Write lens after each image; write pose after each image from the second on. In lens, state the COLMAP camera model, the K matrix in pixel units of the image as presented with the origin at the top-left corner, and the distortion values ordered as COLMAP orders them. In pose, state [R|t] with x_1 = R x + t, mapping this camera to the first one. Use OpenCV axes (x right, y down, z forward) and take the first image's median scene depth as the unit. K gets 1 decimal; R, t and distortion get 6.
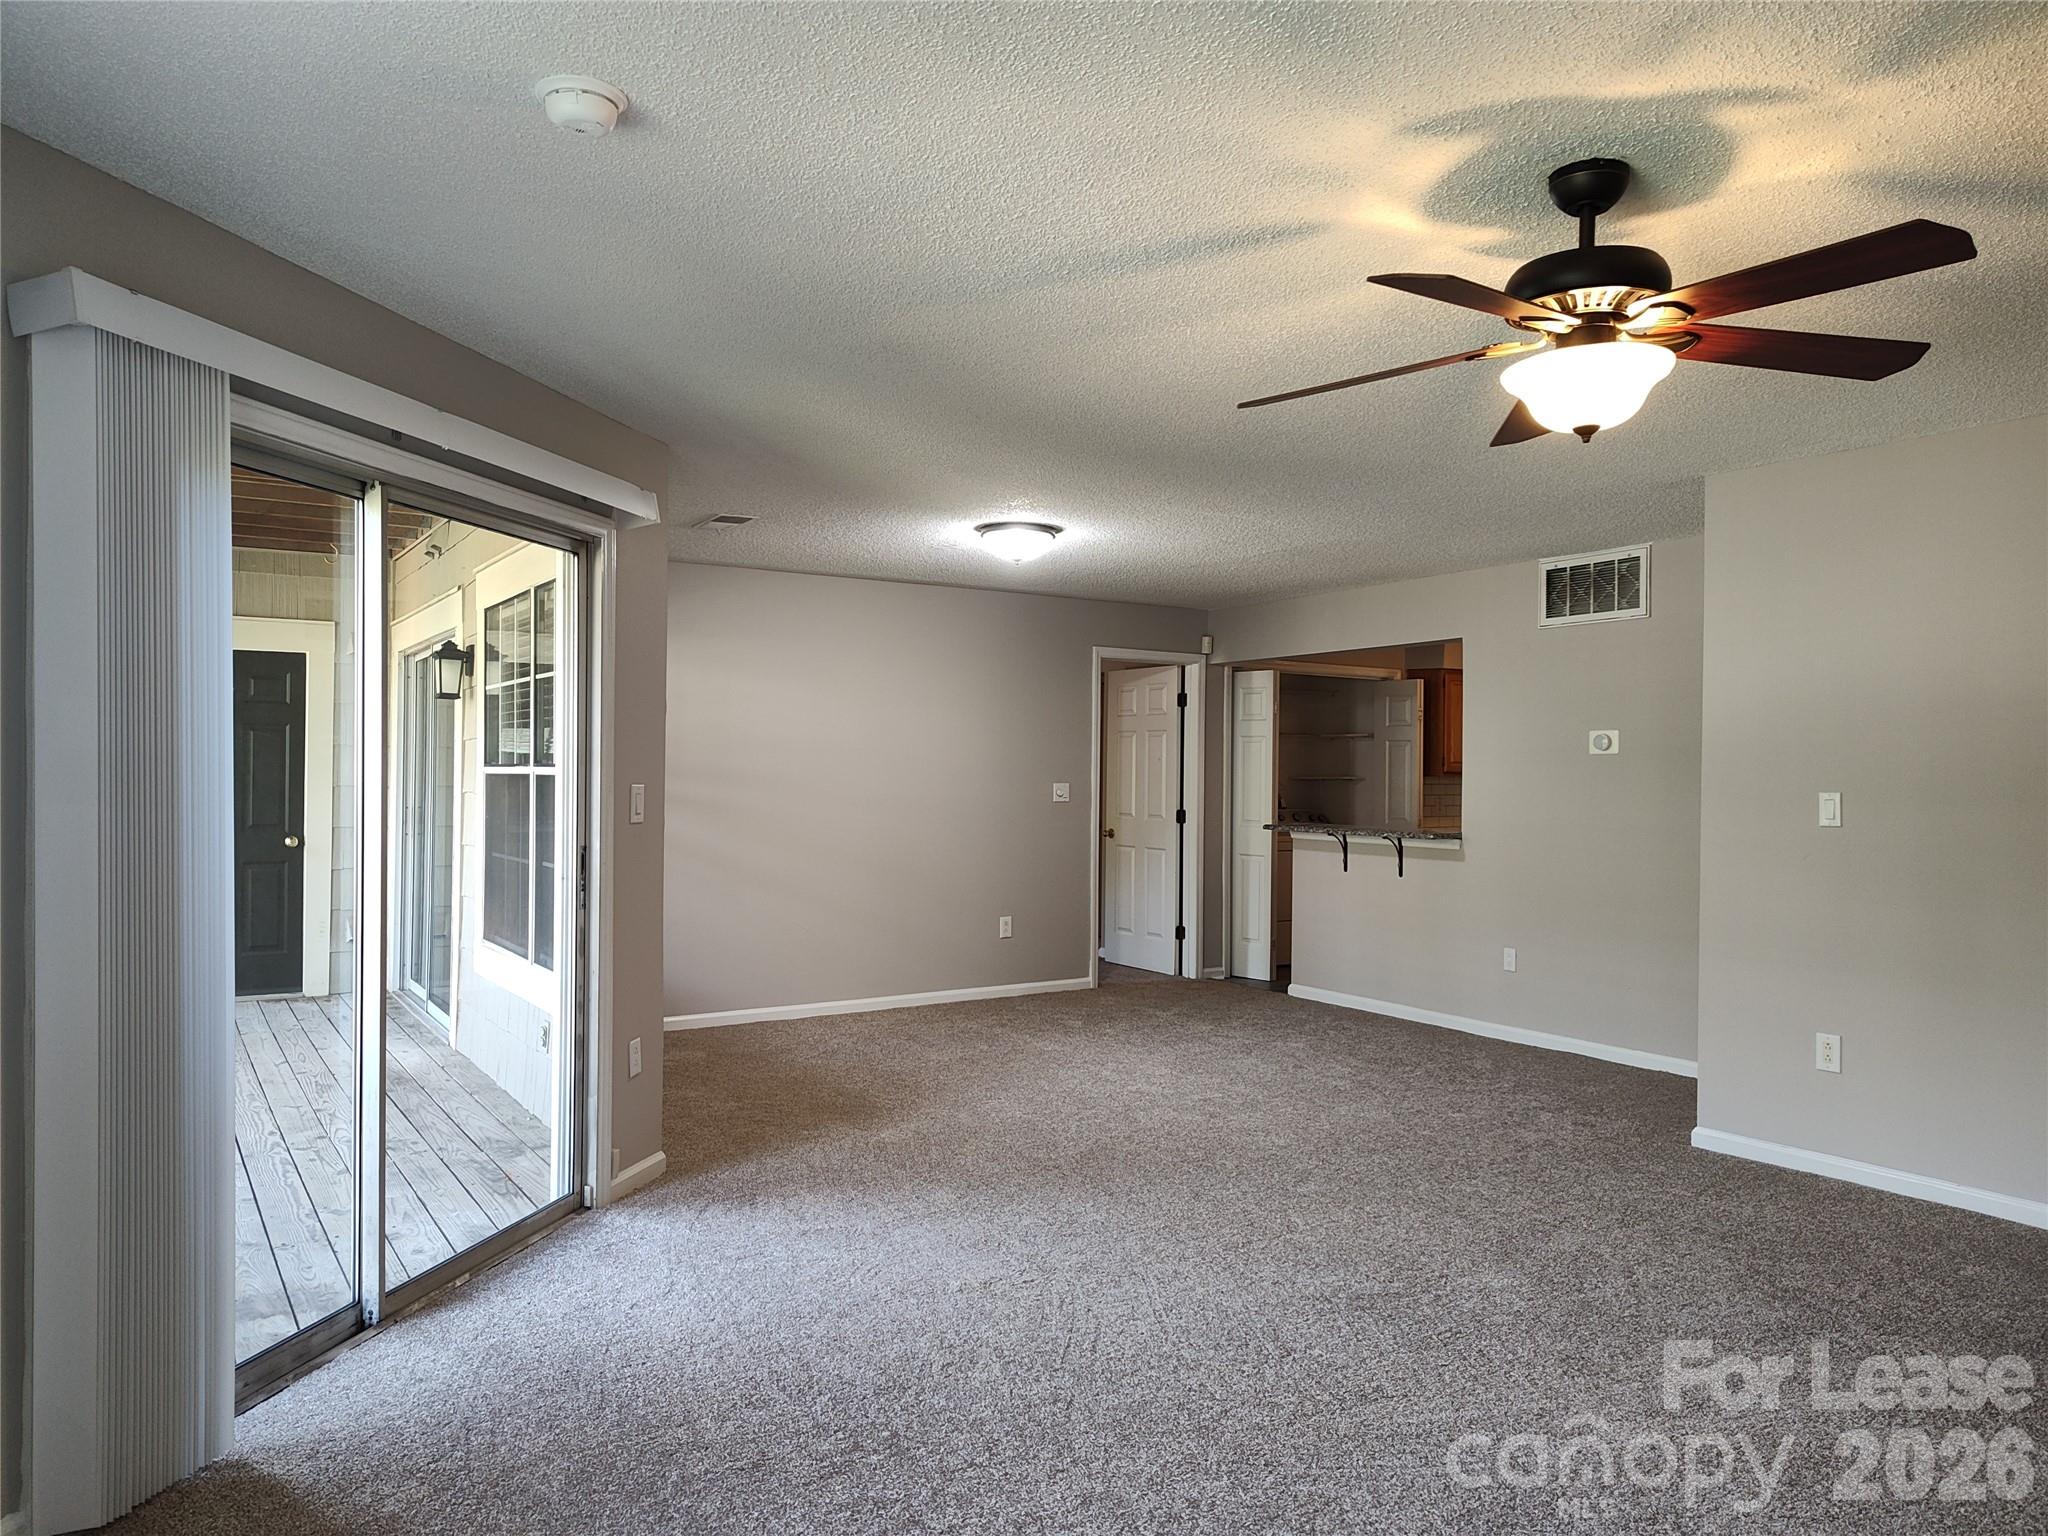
lens RADIAL K [[1383.0, 0, 1021.4], [0, 1383.0, 783.0], [0, 0, 1]] dist [0.031075, -0.006243]
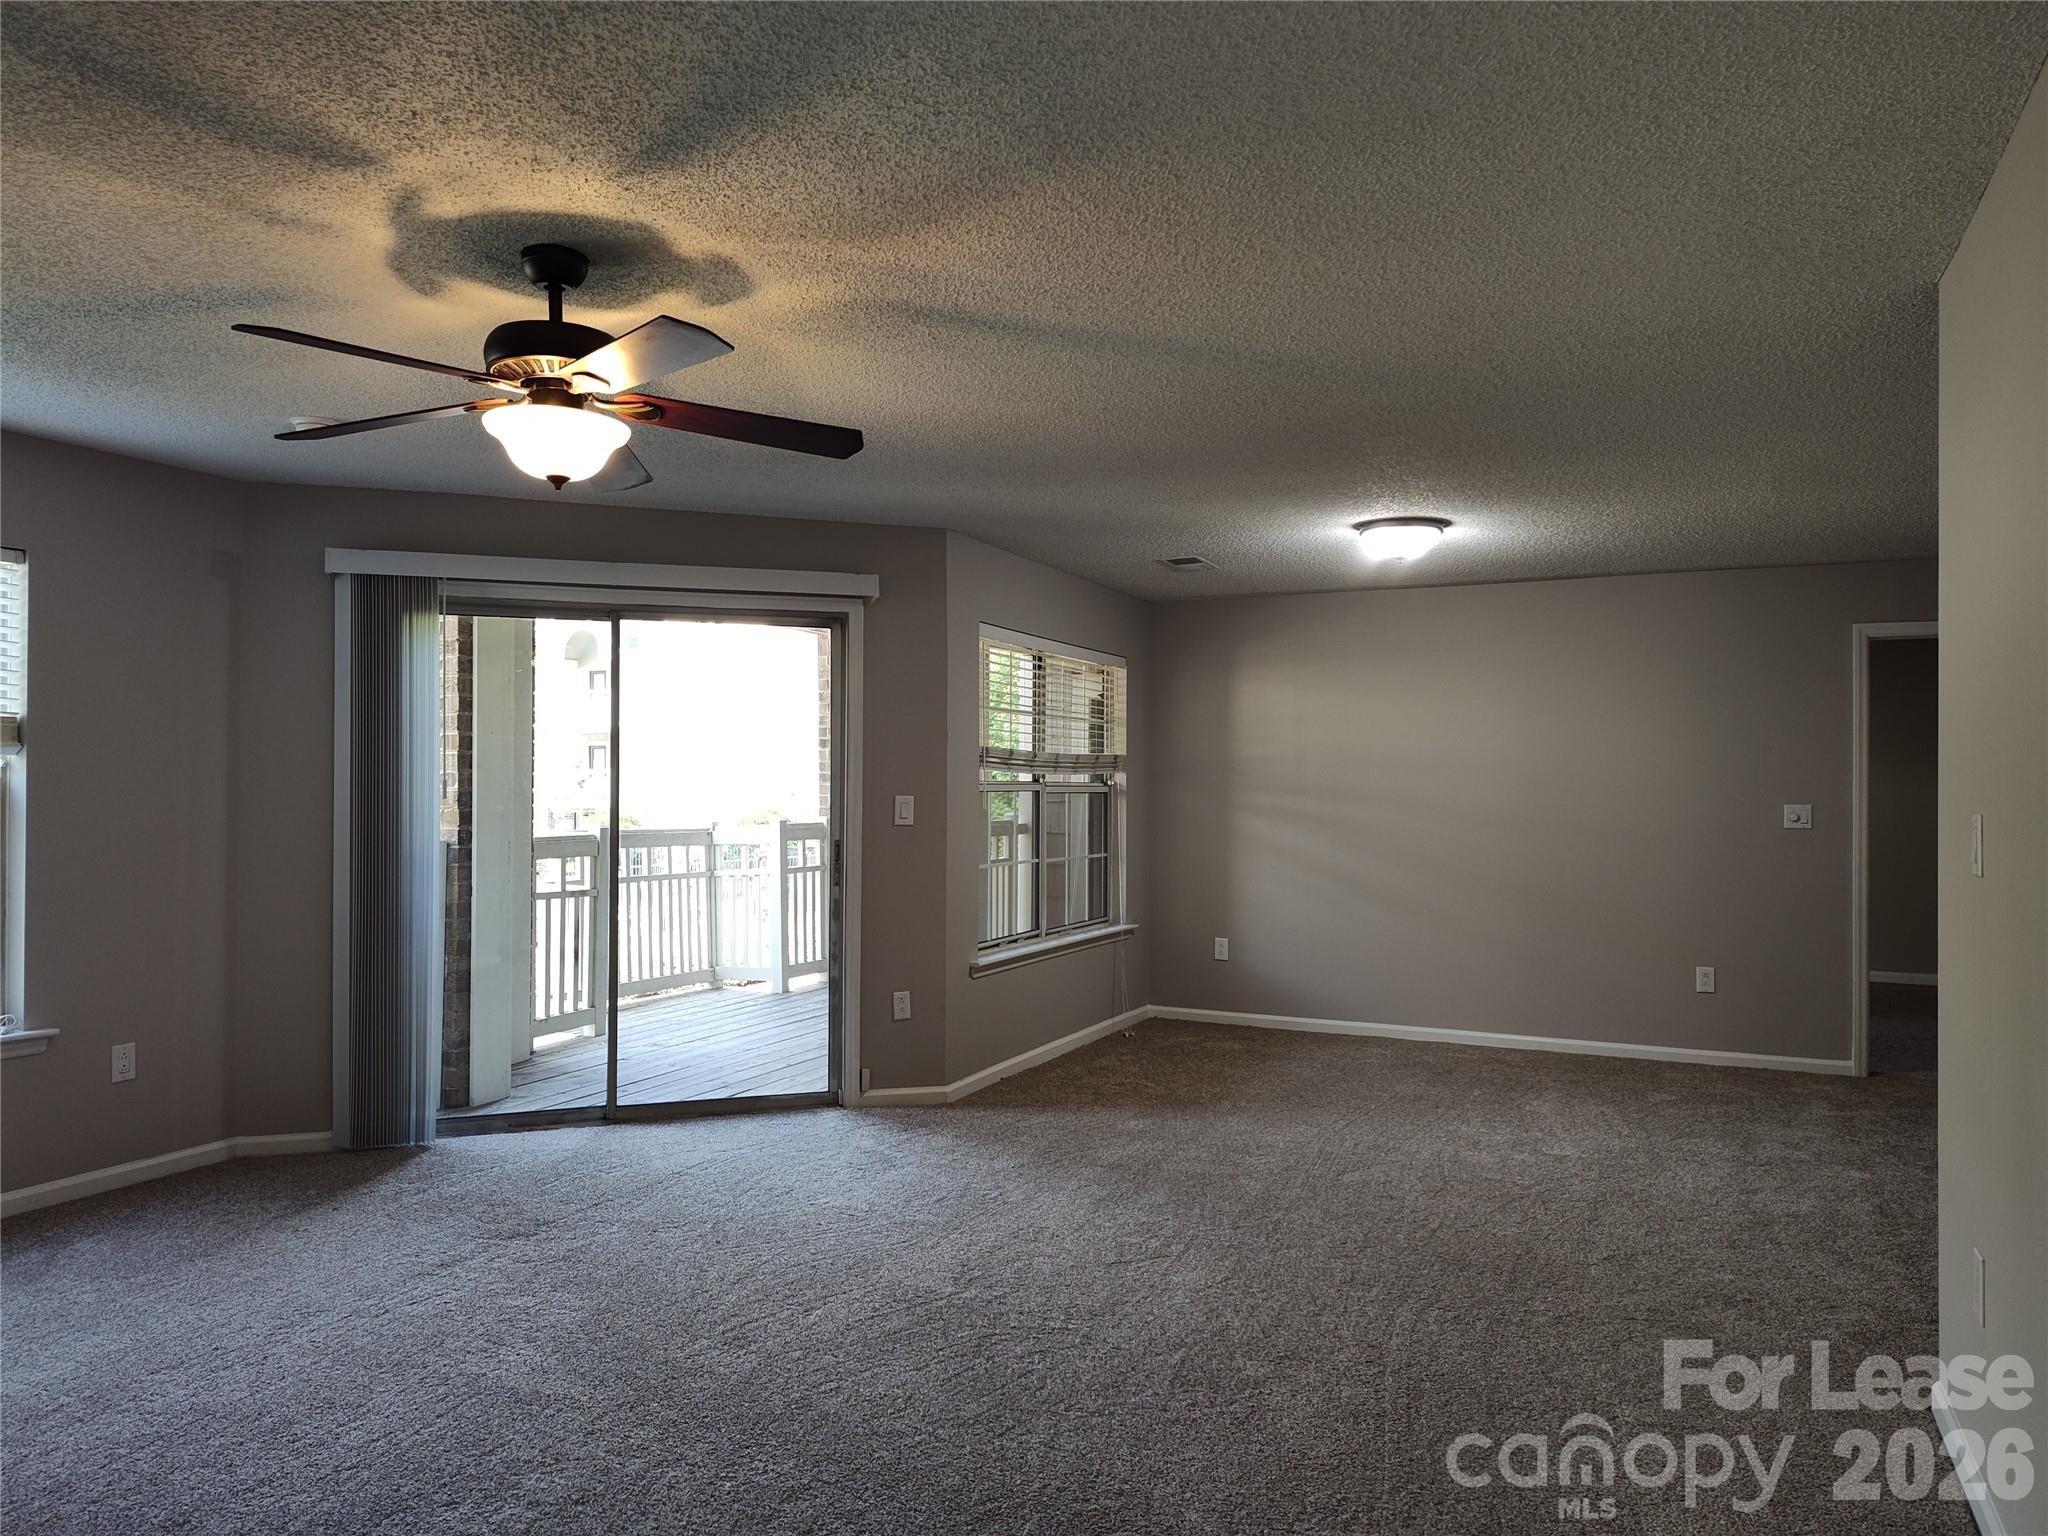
lens RADIAL K [[1383.0, 0, 1021.4], [0, 1383.0, 783.0], [0, 0, 1]] dist [0.031075, -0.006243]
pose [[0.526992, -0.010658, -0.849804, 0.893336], [-0.008054, 0.999814, -0.017534, 0.010550], [0.849832, 0.016085, 0.526808, 0.409634]]
